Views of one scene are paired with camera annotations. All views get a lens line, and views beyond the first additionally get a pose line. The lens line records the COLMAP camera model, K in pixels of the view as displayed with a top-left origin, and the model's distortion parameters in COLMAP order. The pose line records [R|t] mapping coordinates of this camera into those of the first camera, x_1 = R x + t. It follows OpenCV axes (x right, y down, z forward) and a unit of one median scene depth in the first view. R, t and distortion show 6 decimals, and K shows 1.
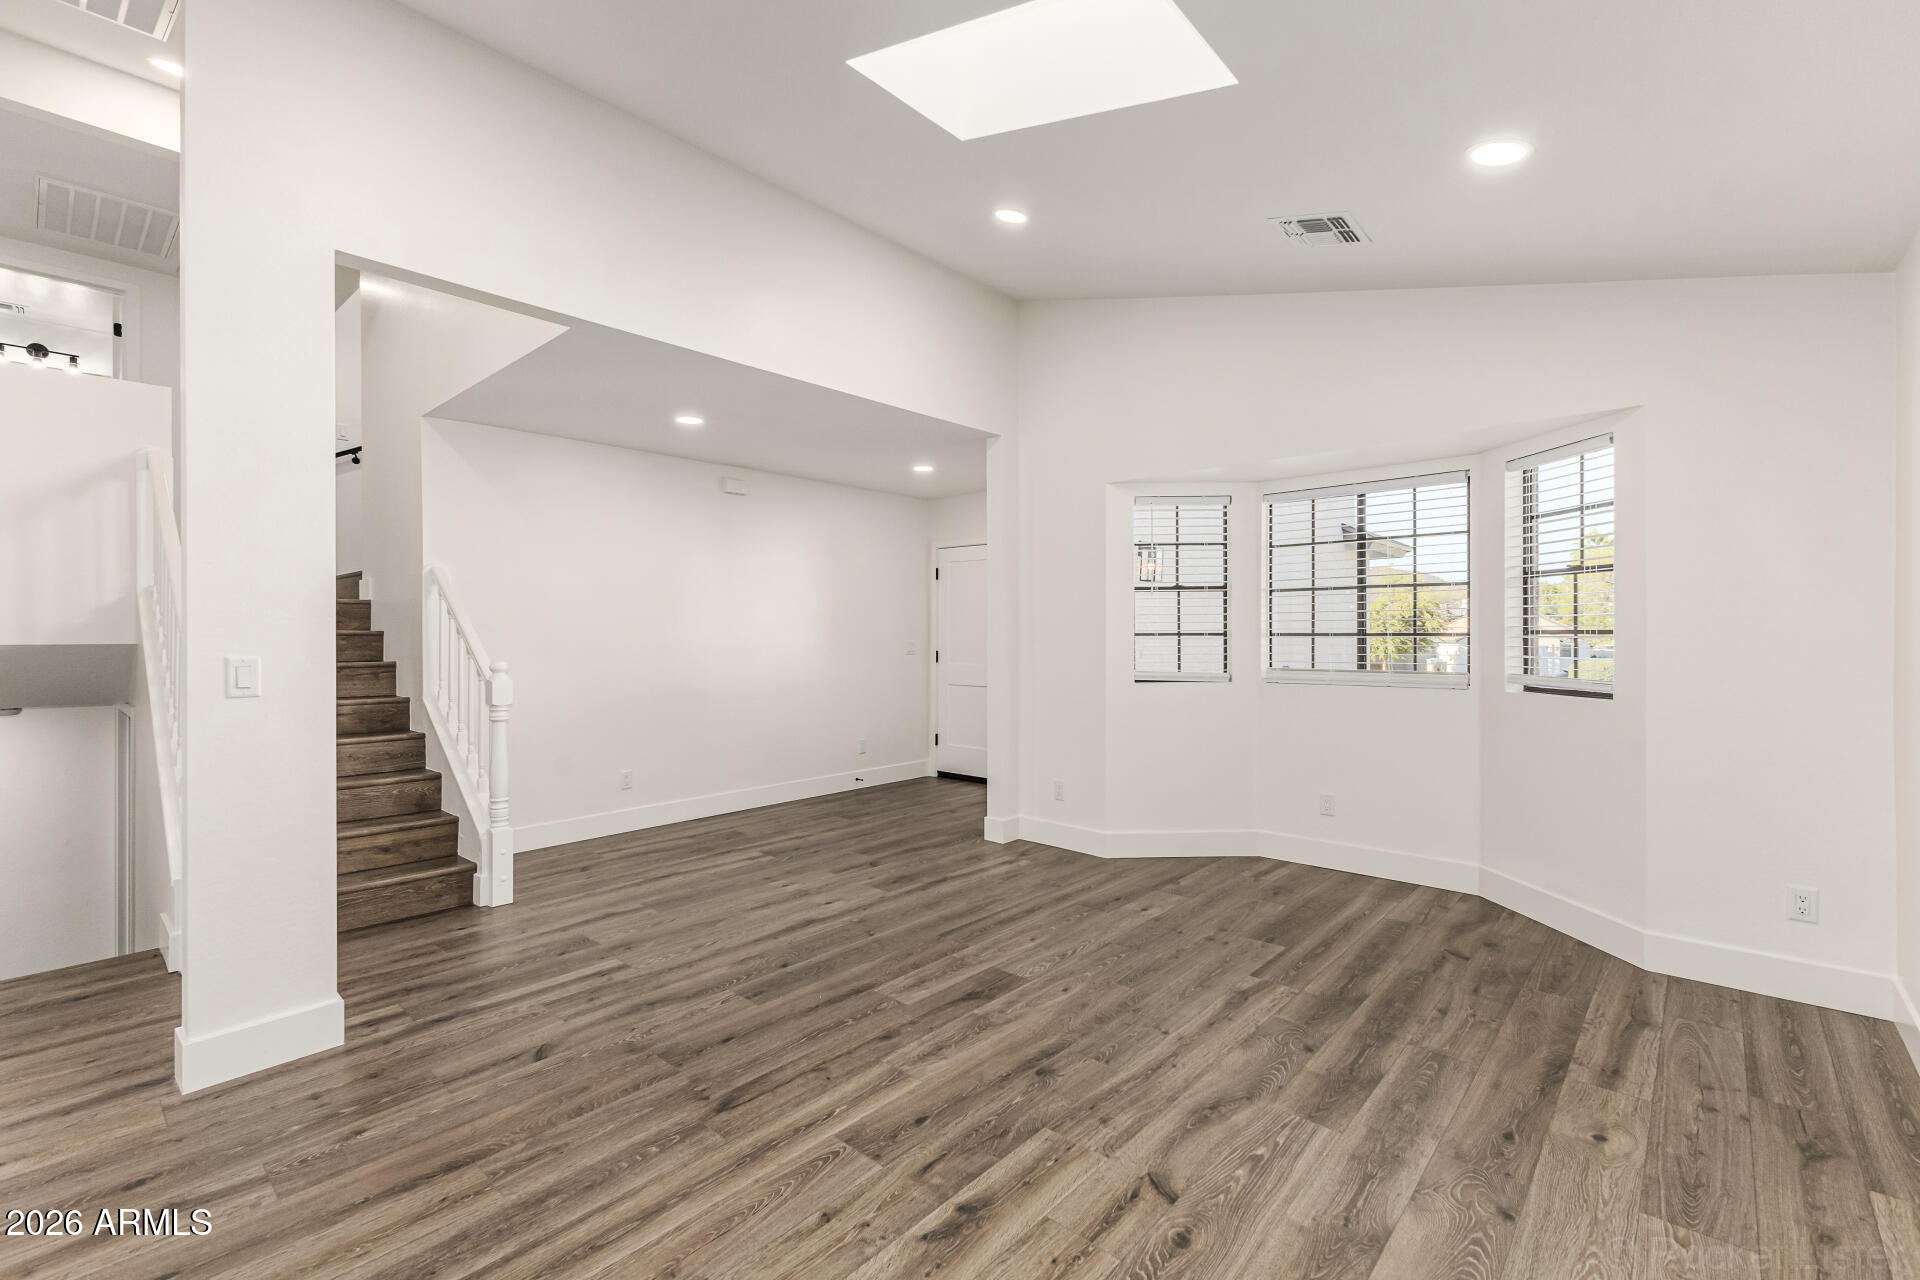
lens RADIAL K [[834.7, 0, 960.0], [0, 834.7, 640.0], [0, 0, 1]] dist [0.020498, -0.000160]
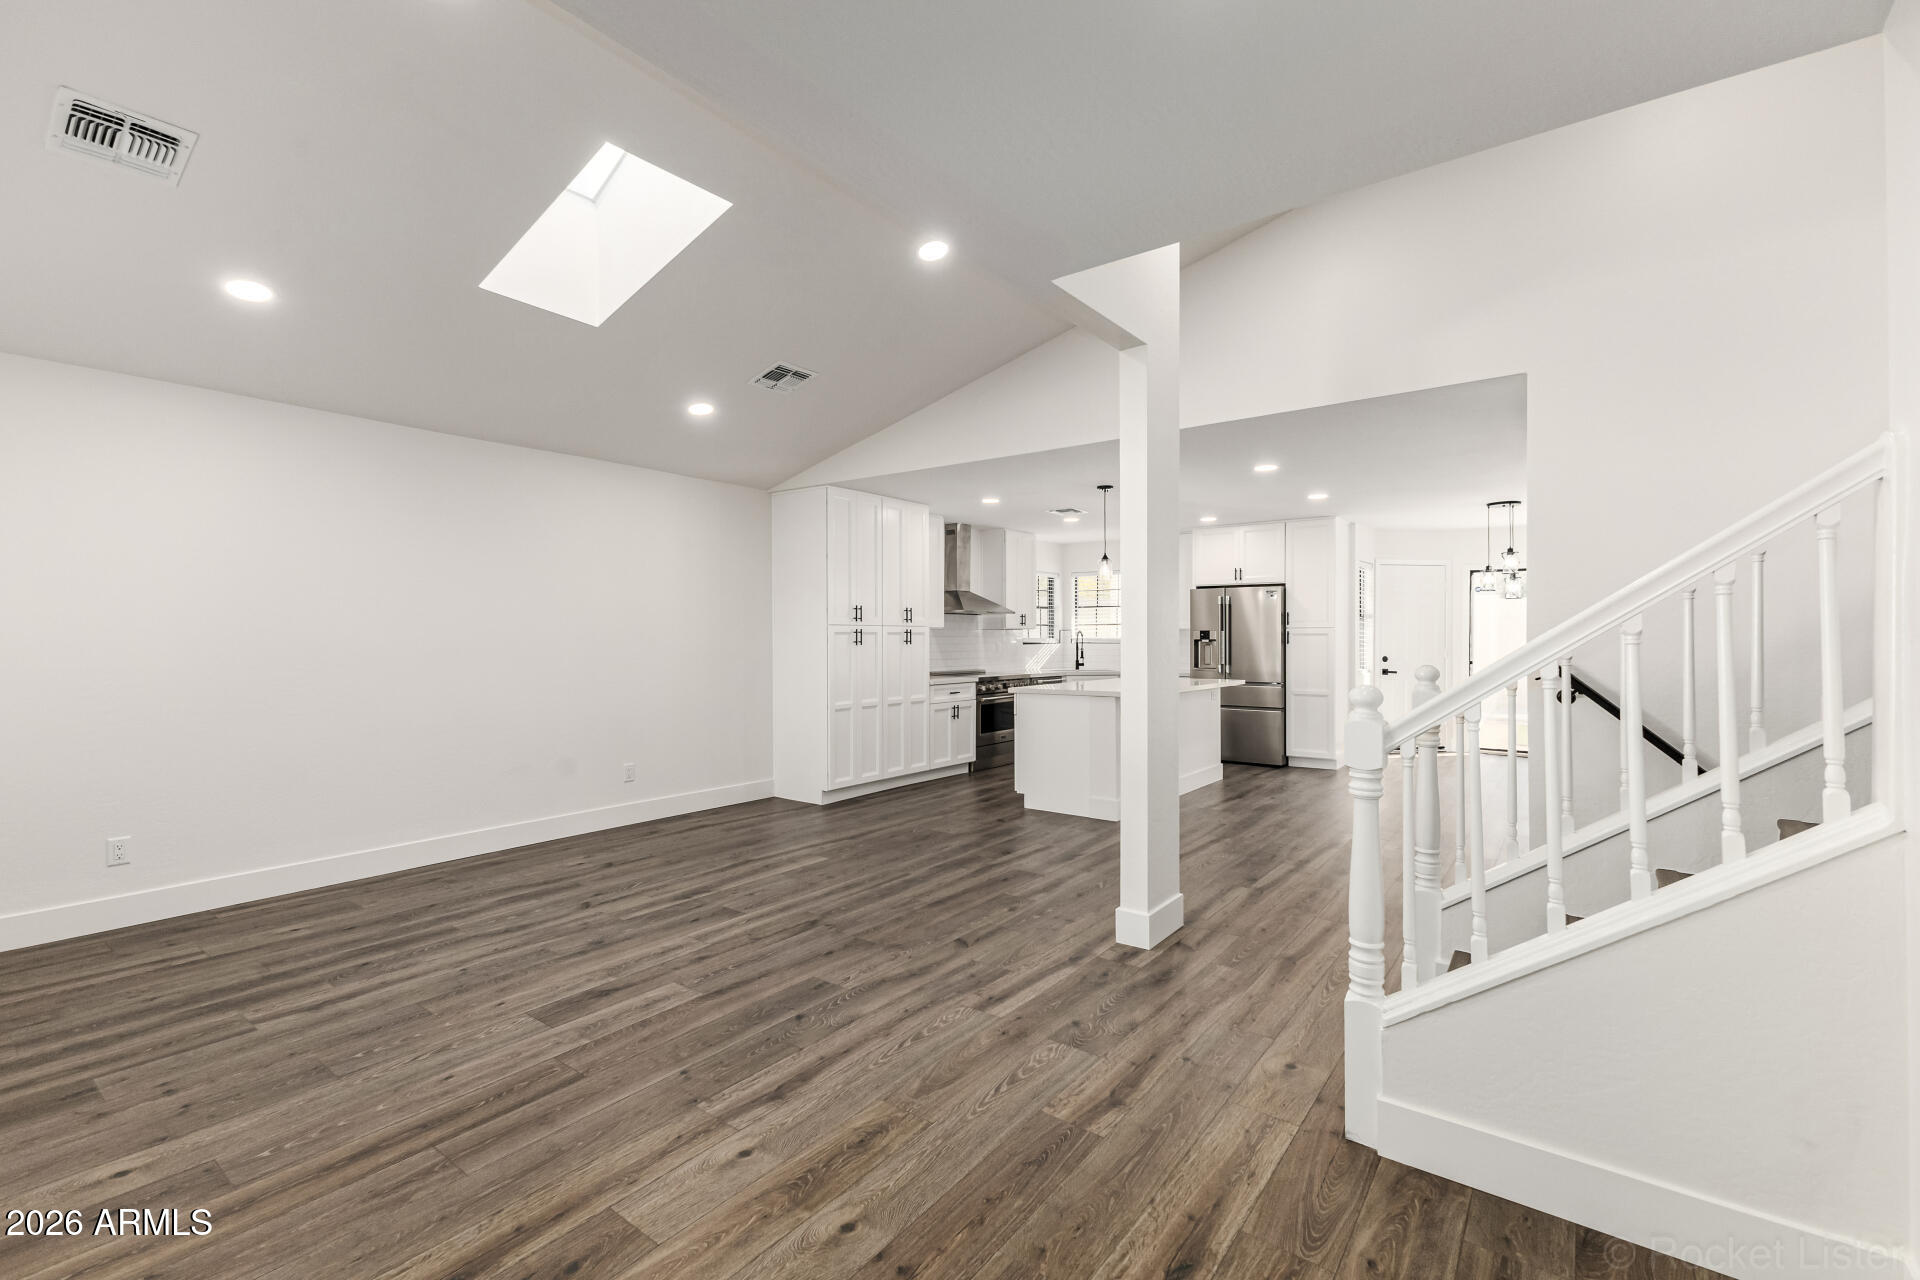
lens RADIAL K [[834.7, 0, 960.0], [0, 834.7, 640.0], [0, 0, 1]] dist [0.020498, -0.000160]
pose [[-0.996373, 0.004920, -0.084948, -0.338899], [0.004144, 0.999948, 0.009307, -0.013395], [0.084990, 0.008921, -0.996342, 2.098623]]
